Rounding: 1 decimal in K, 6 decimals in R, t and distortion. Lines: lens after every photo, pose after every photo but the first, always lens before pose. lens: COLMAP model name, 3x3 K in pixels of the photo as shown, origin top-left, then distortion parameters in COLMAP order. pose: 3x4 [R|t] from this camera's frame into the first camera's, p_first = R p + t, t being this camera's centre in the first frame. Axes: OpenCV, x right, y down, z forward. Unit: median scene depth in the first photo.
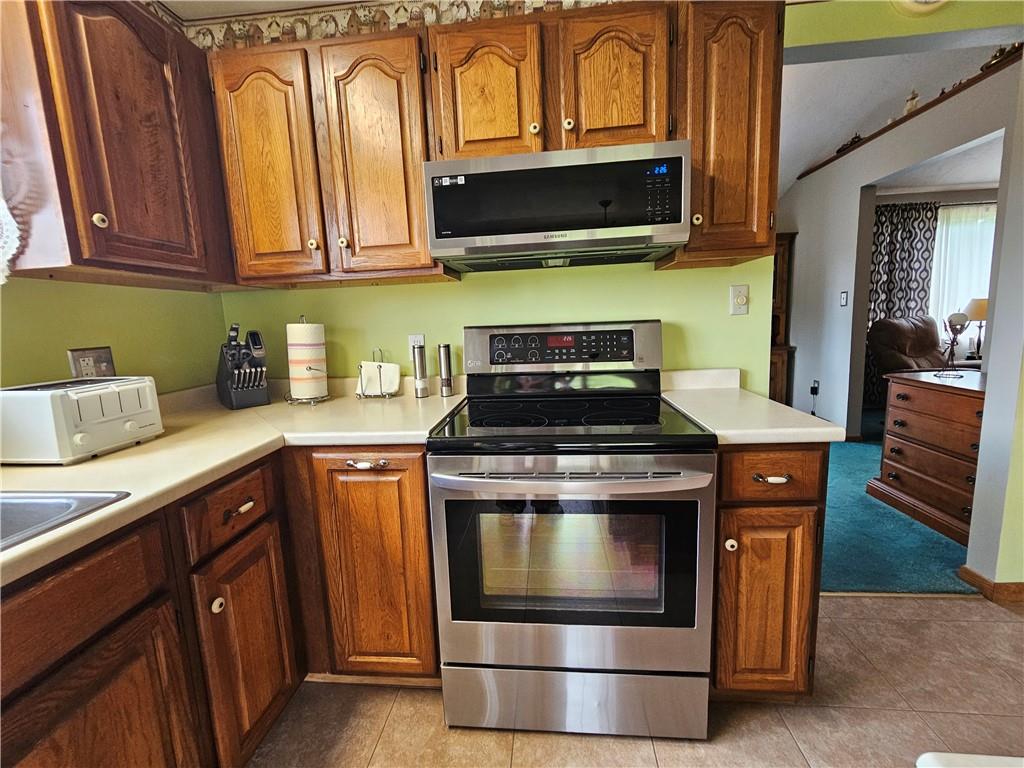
lens RADIAL K [[423.9, 0, 514.1], [0, 423.9, 381.1], [0, 0, 1]] dist [0.000049, 0.000111]
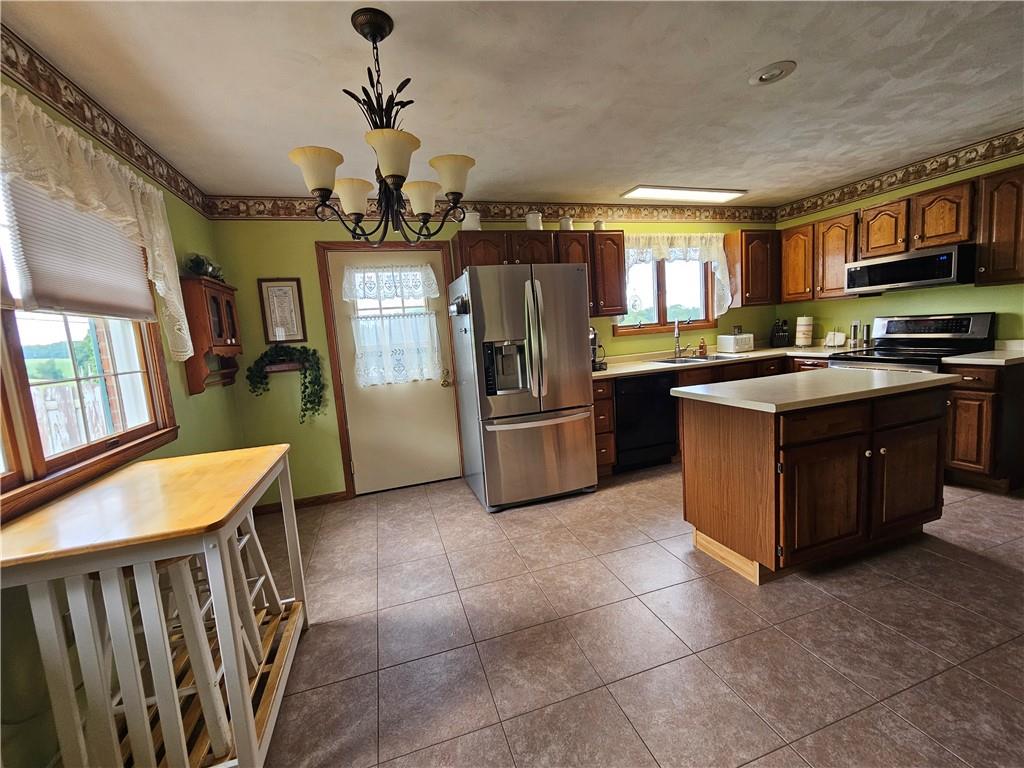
lens RADIAL K [[423.9, 0, 512.7], [0, 423.9, 377.6], [0, 0, 1]] dist [0.000049, 0.000111]
pose [[0.392138, 0.115832, -0.912585, 1.697888], [-0.075268, 0.992755, 0.093665, 0.175657], [0.916822, 0.031959, 0.398015, -2.324210]]
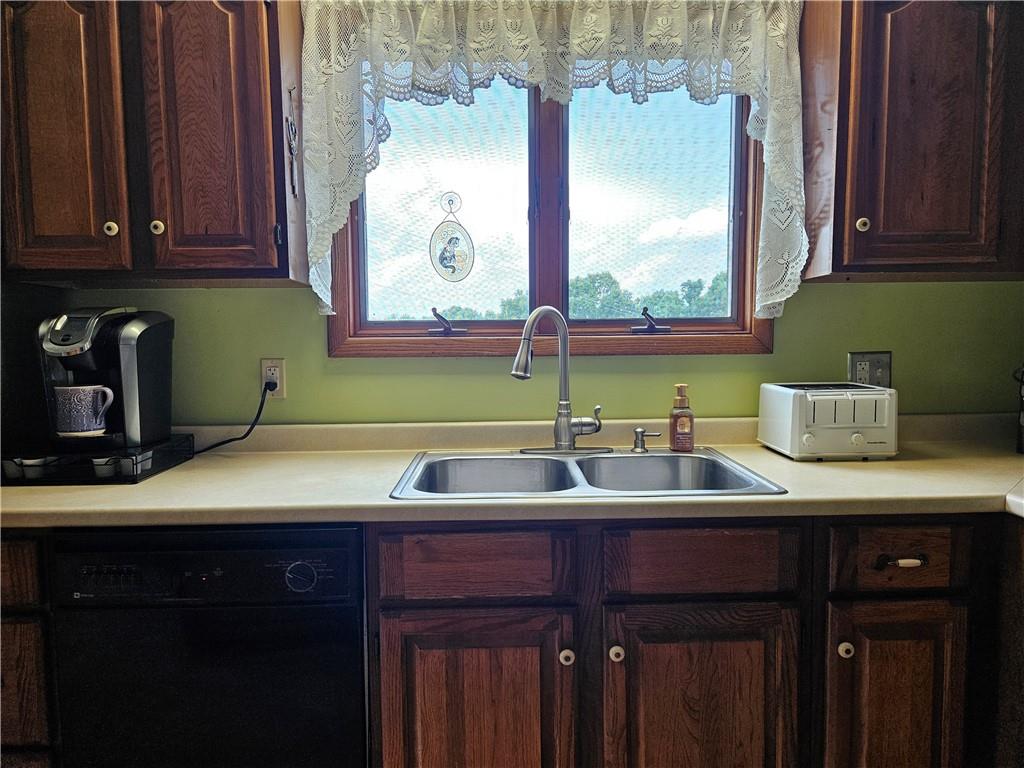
lens RADIAL K [[683.2, 0, 516.4], [0, 683.2, 384.3], [0, 0, 1]] dist [0.046516, -0.002483]
pose [[0.112630, 0.113086, -0.987181, 0.476974], [-0.138645, 0.985572, 0.097083, -0.052694], [0.983917, 0.125934, 0.126683, 0.052282]]
